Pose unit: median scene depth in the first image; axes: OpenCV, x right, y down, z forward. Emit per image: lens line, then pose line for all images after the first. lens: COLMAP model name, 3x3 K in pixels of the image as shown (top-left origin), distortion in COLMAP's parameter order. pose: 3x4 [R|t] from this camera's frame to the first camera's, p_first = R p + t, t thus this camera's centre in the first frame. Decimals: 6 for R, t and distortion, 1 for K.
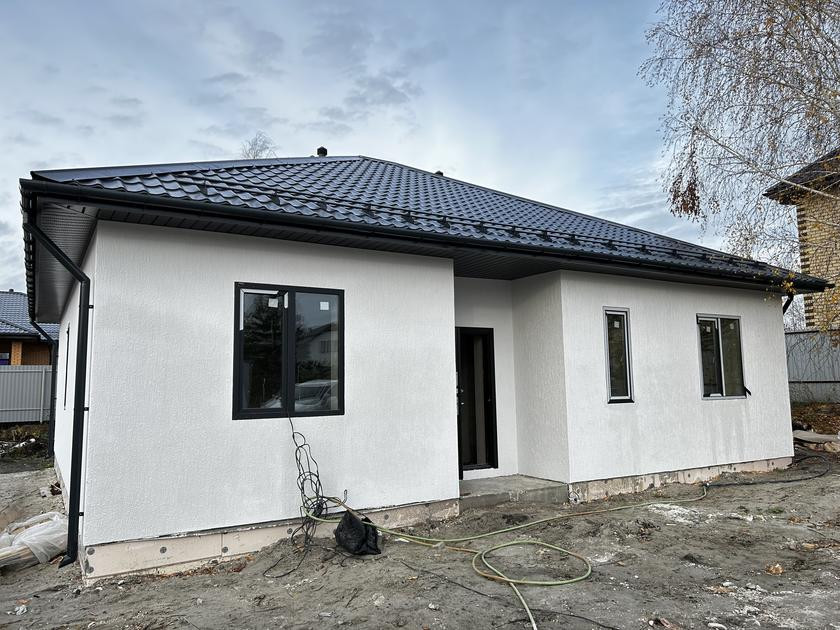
lens RADIAL K [[633.6, 0, 417.6], [0, 633.6, 313.2], [0, 0, 1]] dist [0.076511, -0.004673]
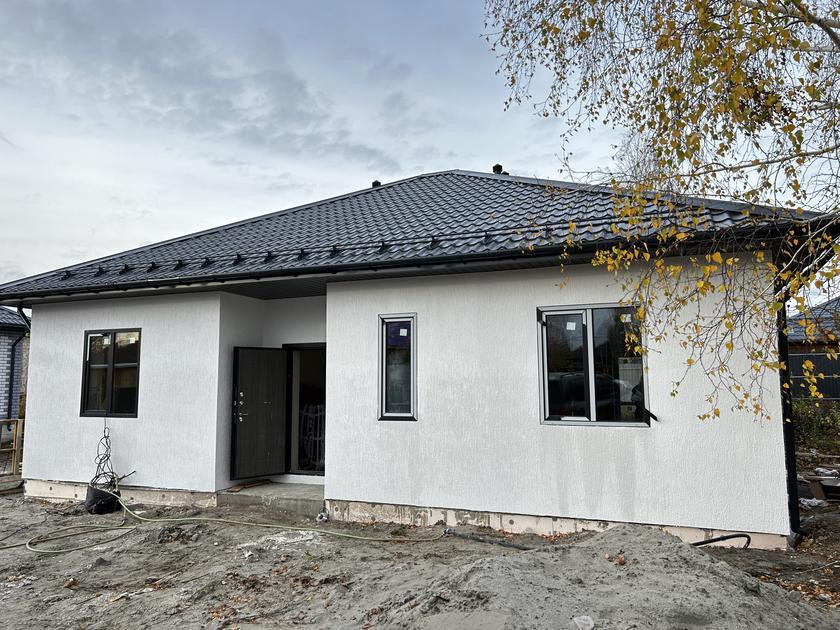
lens RADIAL K [[633.6, 0, 417.2], [0, 633.6, 314.8], [0, 0, 1]] dist [0.076511, -0.004673]
pose [[0.578360, -0.083392, -0.811508, 1.061215], [0.077017, 0.995900, -0.047451, 0.037270], [0.812138, -0.035056, 0.582411, 0.510843]]
